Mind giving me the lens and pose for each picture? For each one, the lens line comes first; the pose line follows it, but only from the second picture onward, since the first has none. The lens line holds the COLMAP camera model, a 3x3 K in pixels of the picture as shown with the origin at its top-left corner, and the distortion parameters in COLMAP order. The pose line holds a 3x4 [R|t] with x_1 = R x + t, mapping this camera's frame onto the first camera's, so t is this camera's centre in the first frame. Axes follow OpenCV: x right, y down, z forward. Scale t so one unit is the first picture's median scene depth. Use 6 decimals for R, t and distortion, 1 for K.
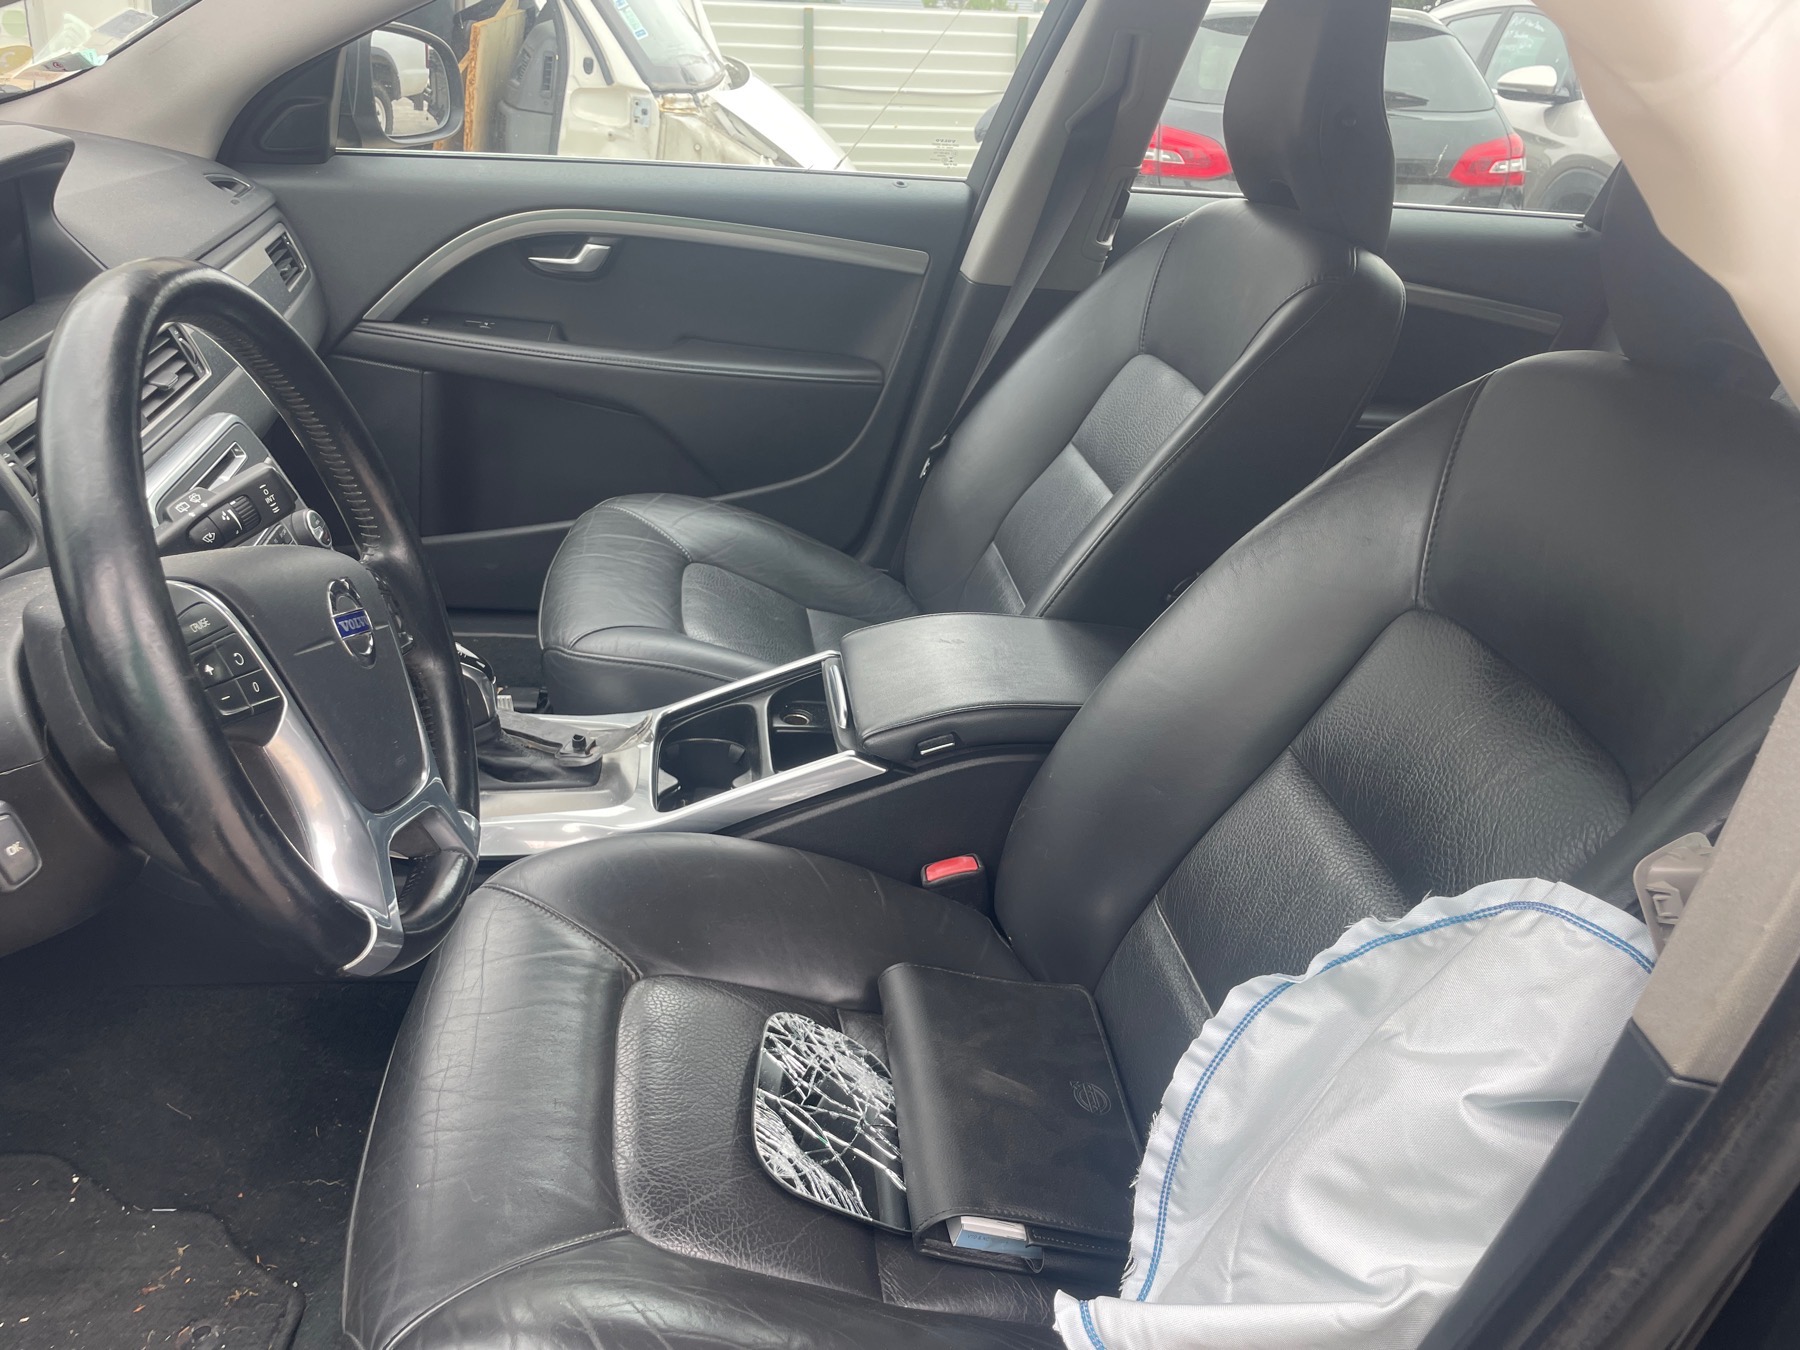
lens RADIAL K [[1367.6, 0, 897.1], [0, 1367.6, 691.7], [0, 0, 1]] dist [0.068693, -0.097770]
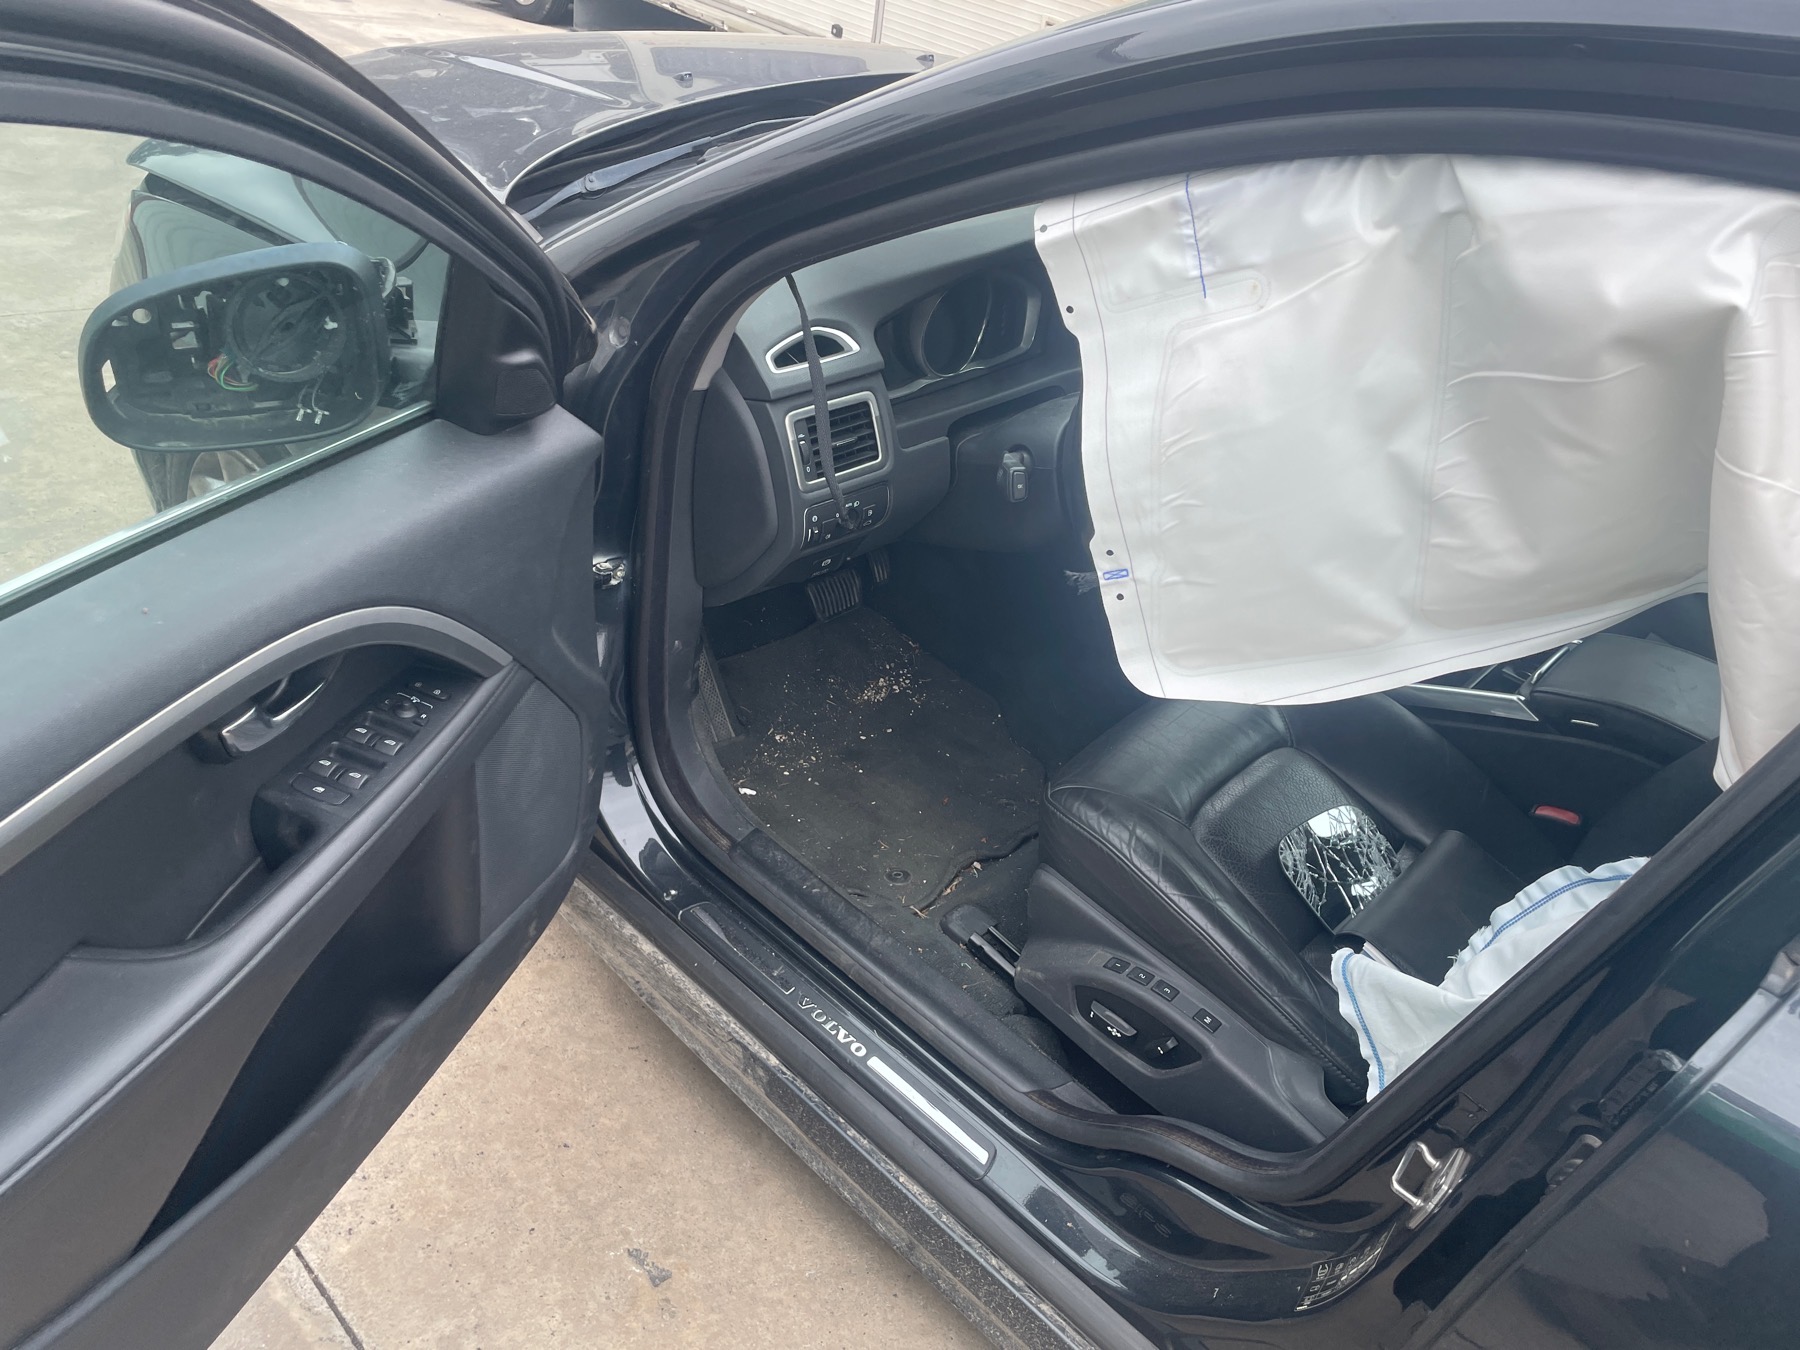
lens RADIAL K [[1343.4, 0, 862.7], [0, 1343.4, 693.8], [0, 0, 1]] dist [0.046916, -0.087258]
pose [[0.624223, 0.434446, -0.649309, 0.560690], [-0.405857, 0.890499, 0.205647, 0.039169], [0.667552, 0.135157, 0.732194, -0.559555]]
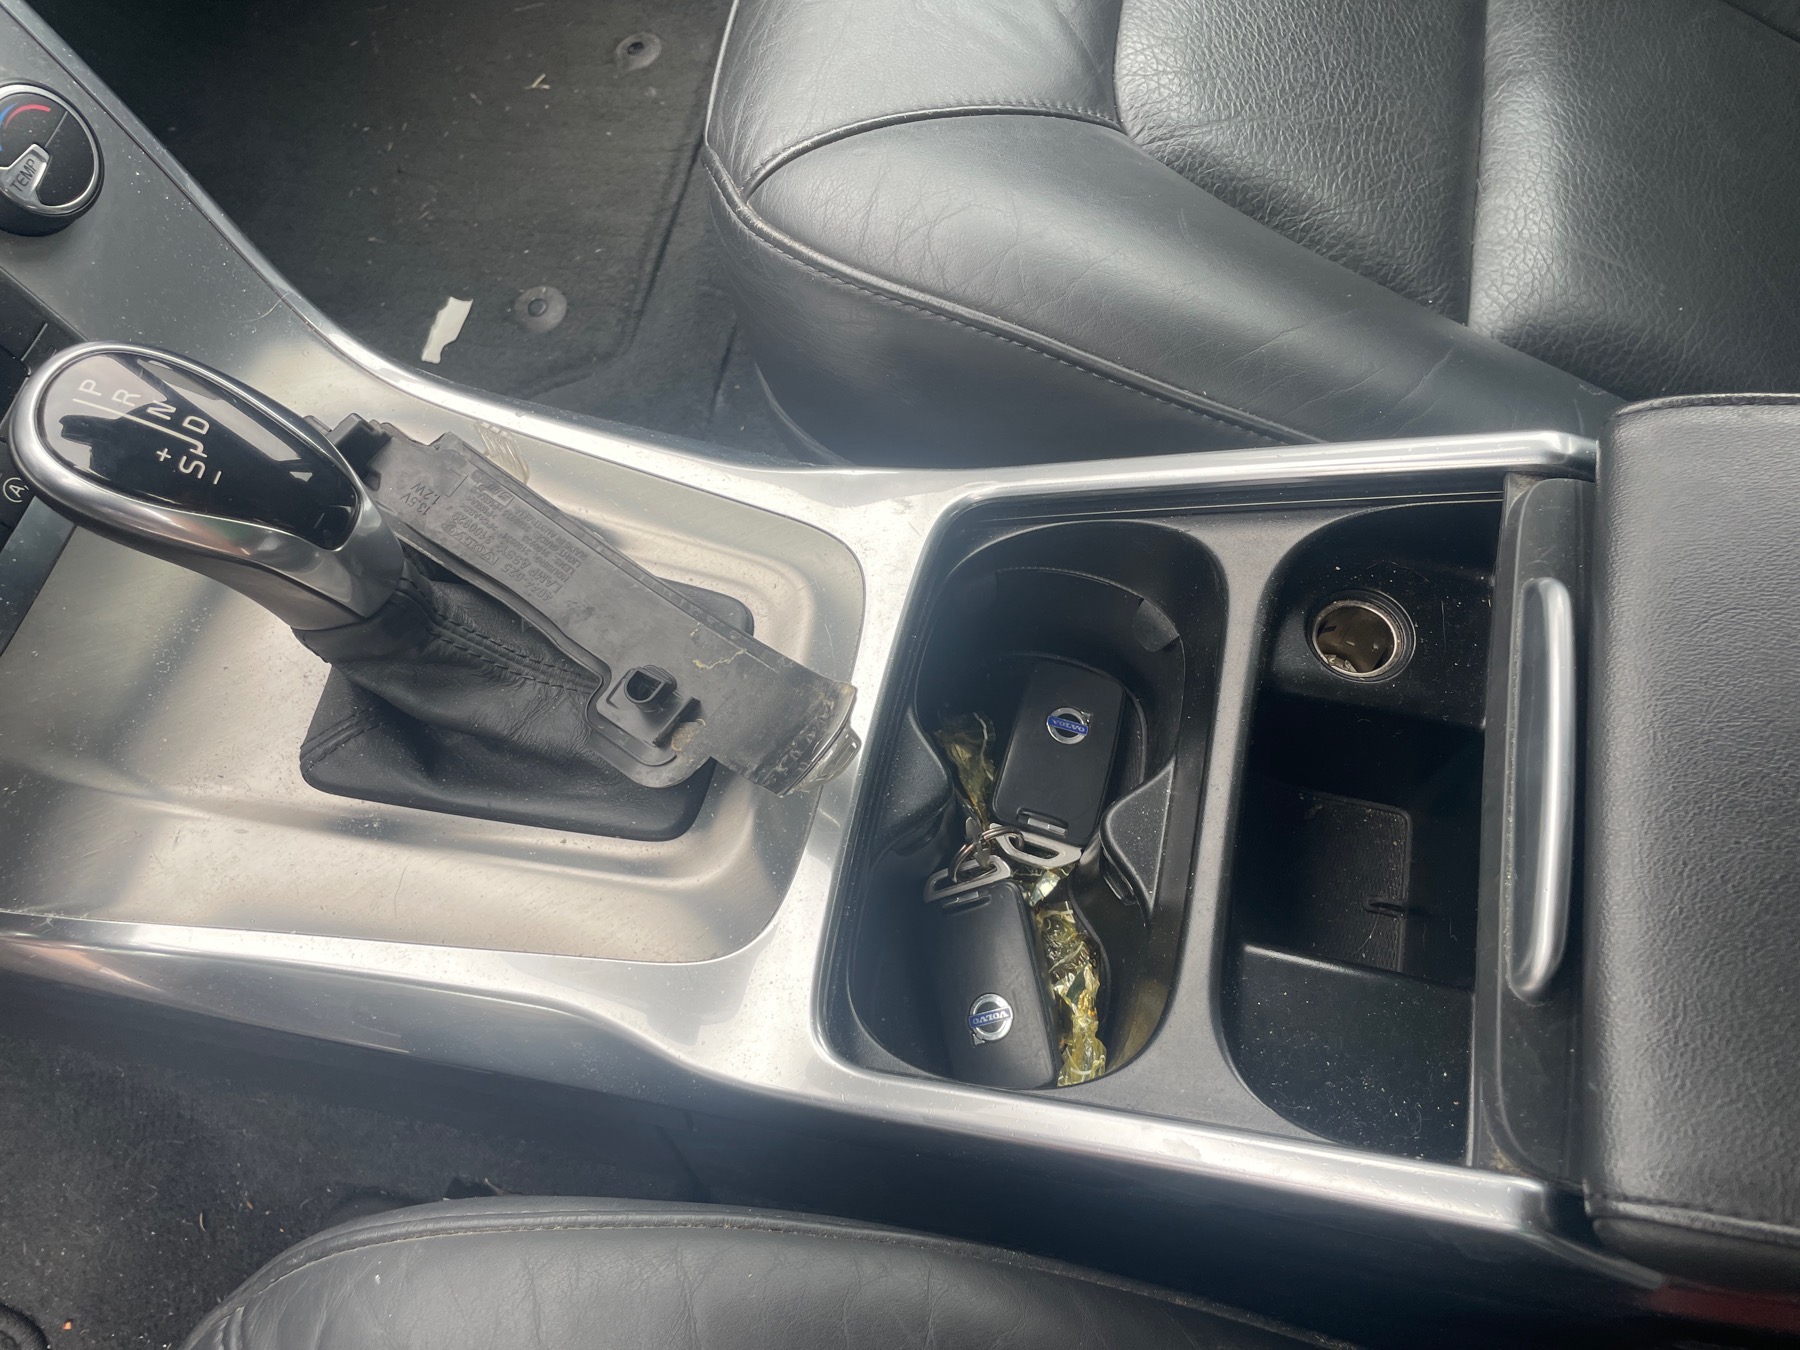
lens RADIAL K [[1367.6, 0, 897.1], [0, 1367.6, 691.7], [0, 0, 1]] dist [0.068693, -0.097770]
pose [[0.928556, 0.267857, -0.256978, -0.126837], [-0.056485, 0.786201, 0.615383, -0.227593], [0.366871, -0.556902, 0.745162, 1.053305]]
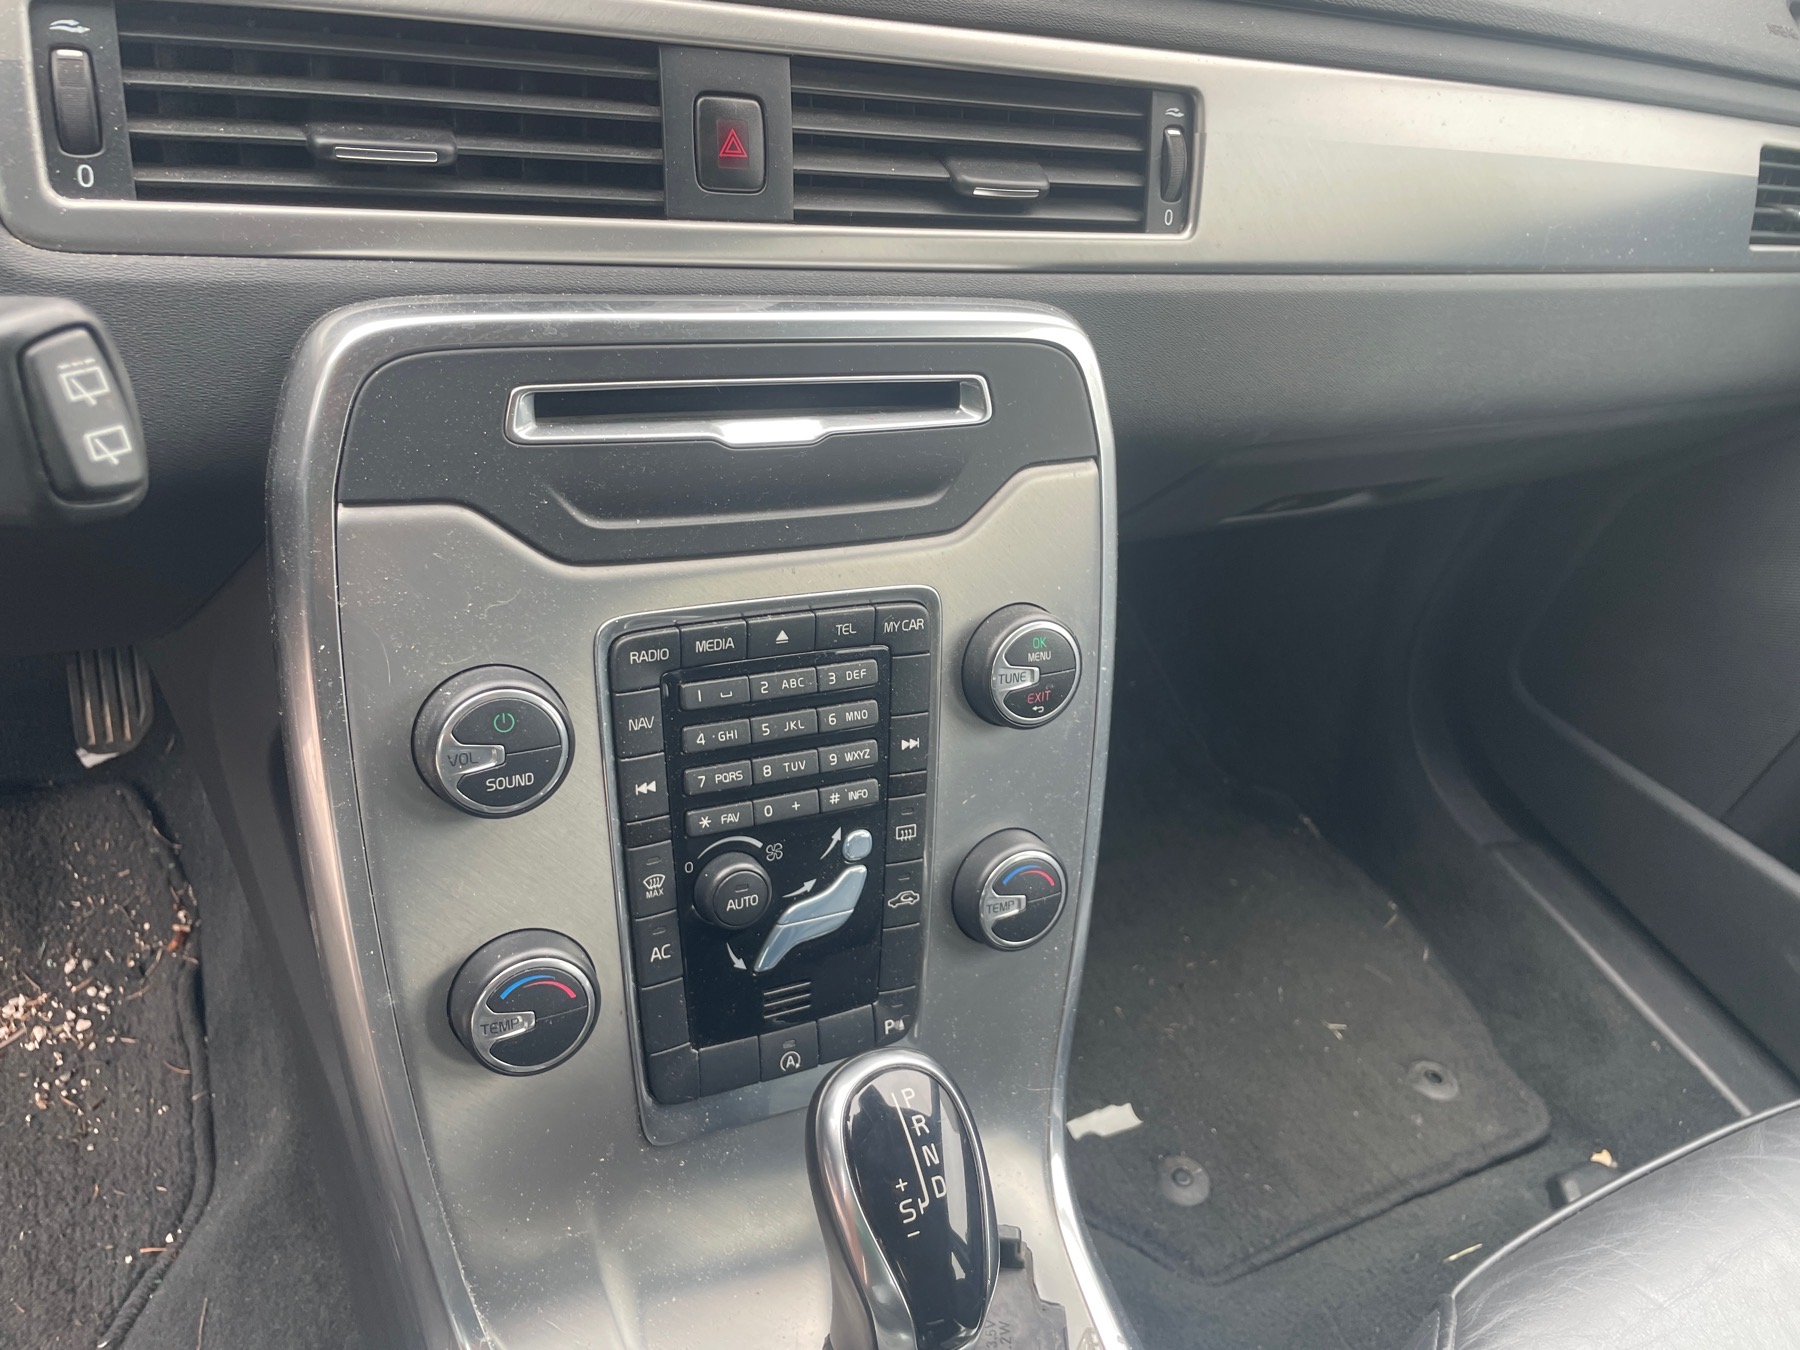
lens RADIAL K [[1392.9, 0, 900.0], [0, 1392.9, 675.0], [0, 0, 1]] dist [0.083265, -0.139359]
pose [[0.318527, 0.559131, -0.765450, -0.184139], [-0.583763, 0.751920, 0.306327, -0.282299], [0.746834, 0.349268, 0.565907, 1.000378]]
